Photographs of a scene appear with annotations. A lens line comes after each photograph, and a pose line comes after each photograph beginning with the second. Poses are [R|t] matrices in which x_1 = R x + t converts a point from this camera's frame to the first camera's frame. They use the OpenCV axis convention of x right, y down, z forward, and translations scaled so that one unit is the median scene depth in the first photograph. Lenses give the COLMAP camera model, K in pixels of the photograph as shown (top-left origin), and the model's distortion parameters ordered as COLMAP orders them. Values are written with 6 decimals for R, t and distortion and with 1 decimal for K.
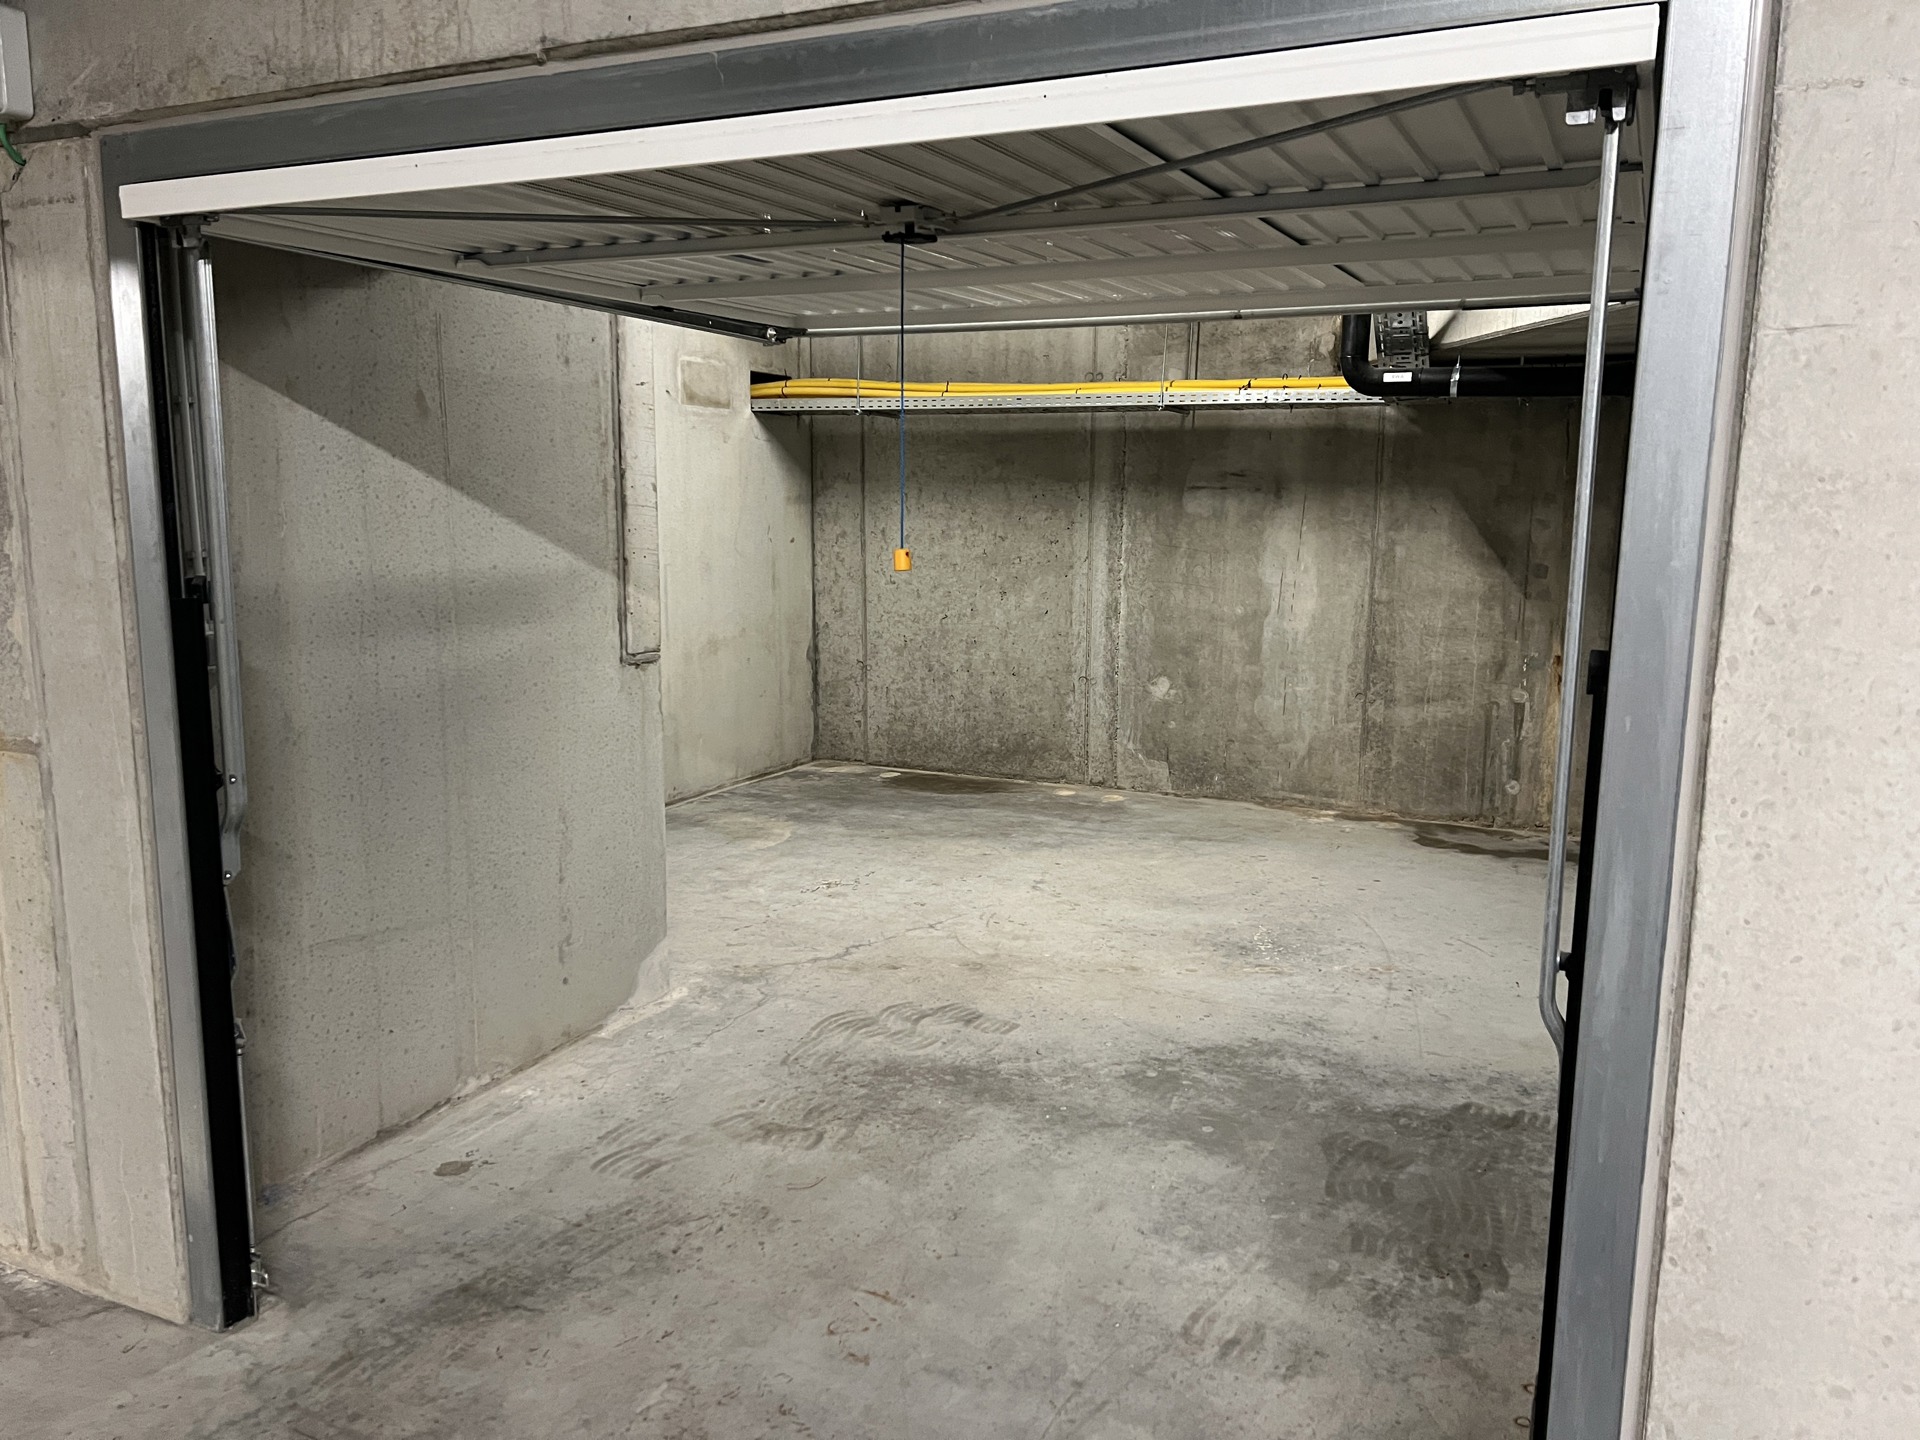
lens RADIAL K [[1448.1, 0, 930.4], [0, 1448.1, 738.8], [0, 0, 1]] dist [0.085824, -0.097097]
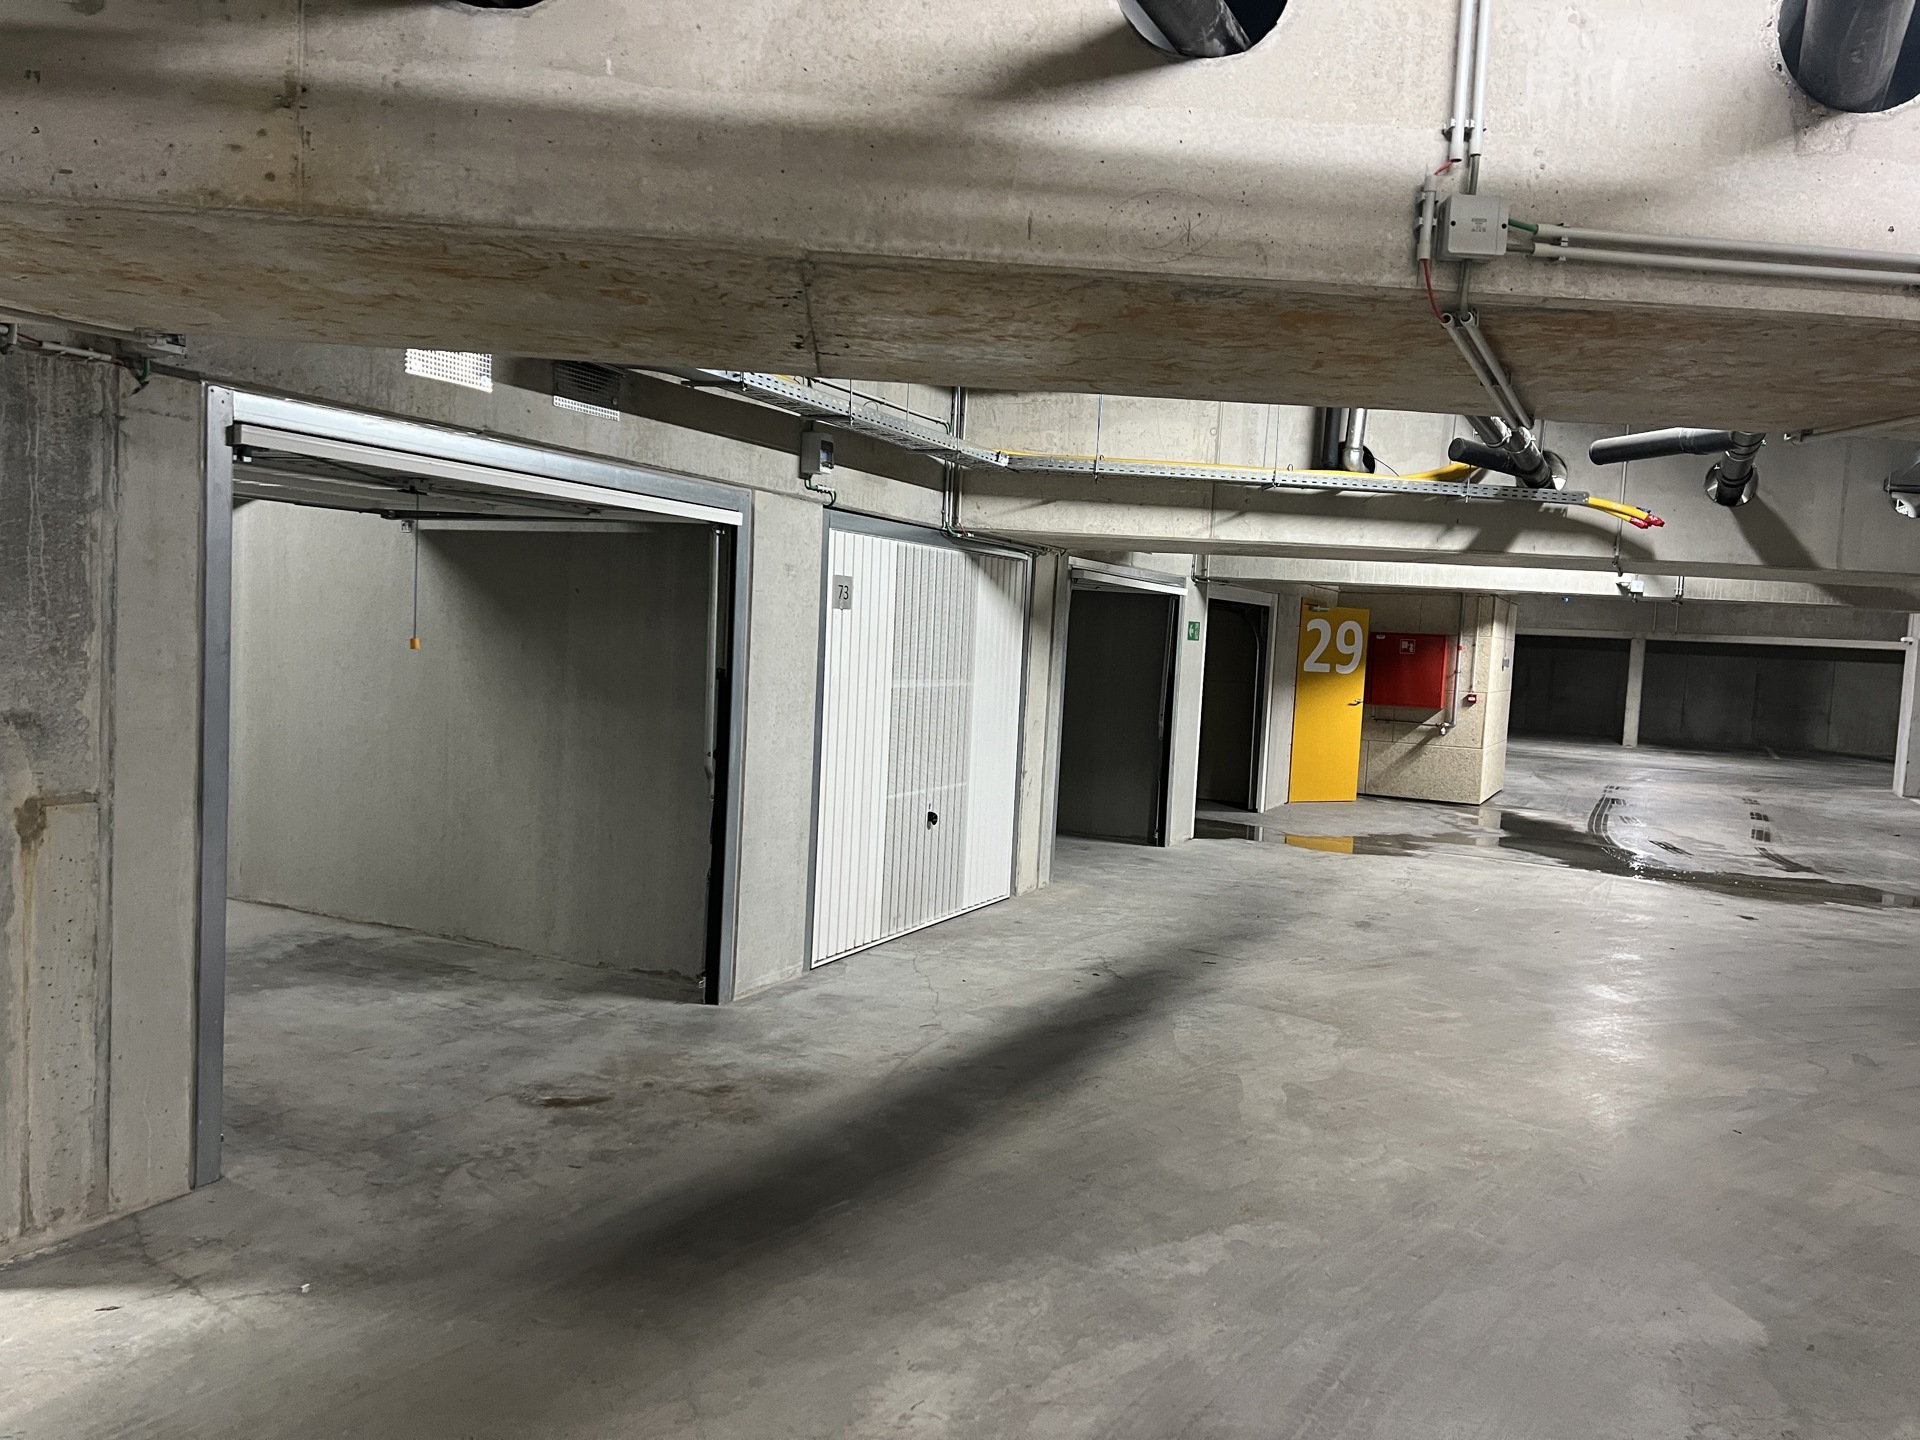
lens RADIAL K [[1448.1, 0, 965.3], [0, 1448.1, 747.9], [0, 0, 1]] dist [0.085824, -0.097097]
pose [[0.009485, -0.086252, 0.996228, -0.667421], [0.117111, 0.989513, 0.084556, -0.020095], [-0.993074, 0.115867, 0.019487, 0.066848]]
